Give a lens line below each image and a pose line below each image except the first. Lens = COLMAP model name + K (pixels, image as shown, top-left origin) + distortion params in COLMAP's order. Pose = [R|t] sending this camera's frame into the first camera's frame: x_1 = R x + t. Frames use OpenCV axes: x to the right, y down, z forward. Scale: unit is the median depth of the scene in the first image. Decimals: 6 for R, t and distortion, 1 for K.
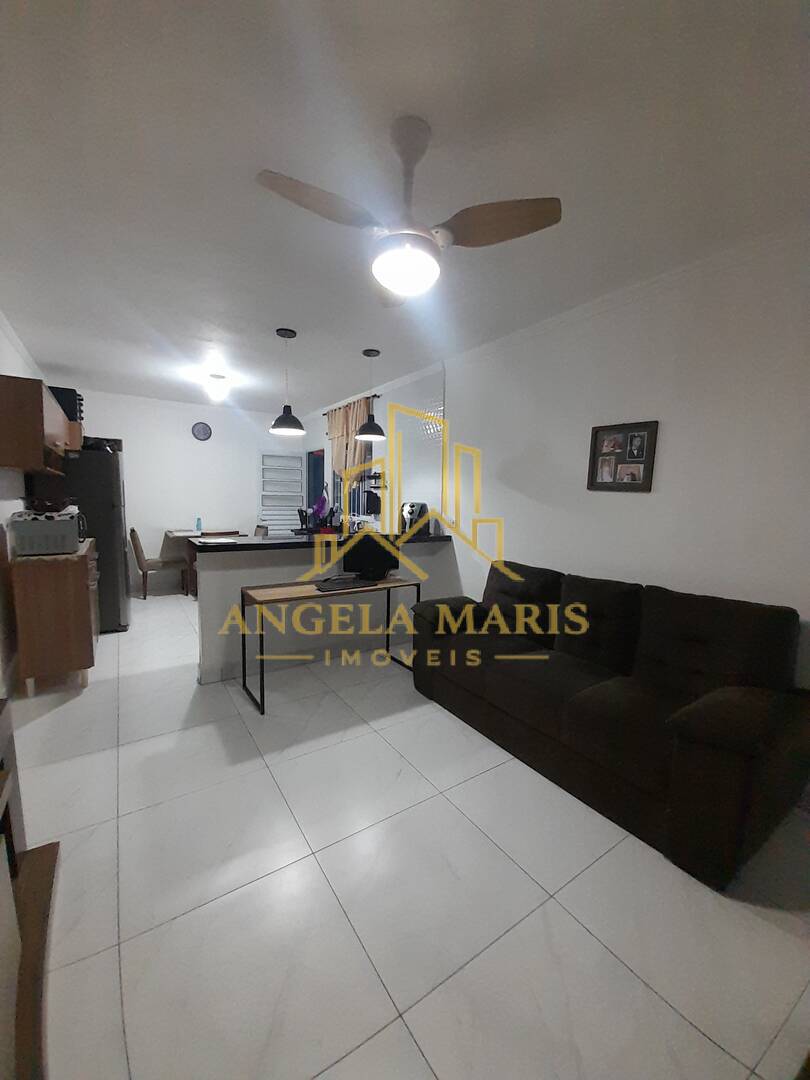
lens RADIAL K [[436.1, 0, 410.4], [0, 436.1, 541.6], [0, 0, 1]] dist [0.009005, -0.003091]
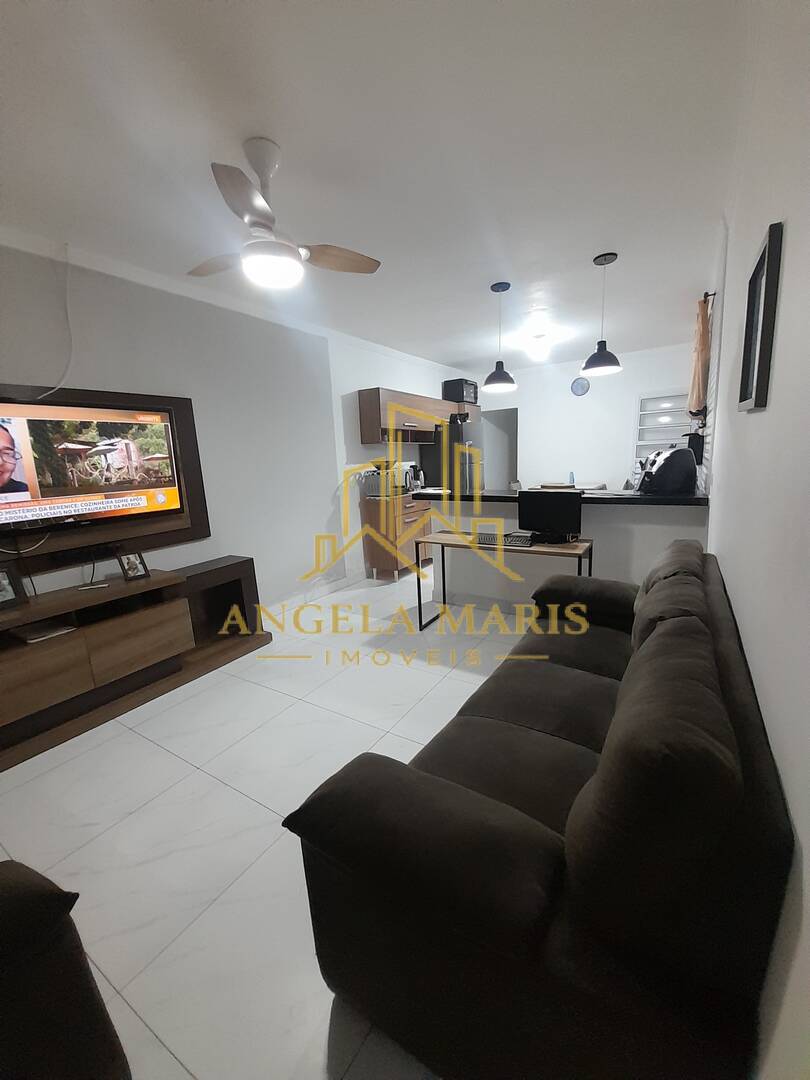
lens RADIAL K [[436.1, 0, 407.4], [0, 436.1, 540.9], [0, 0, 1]] dist [0.009005, -0.003091]
pose [[0.404997, 0.140256, -0.903496, 0.562279], [-0.043427, 0.990000, 0.134219, -0.020841], [0.913286, -0.015122, 0.407038, 0.349602]]
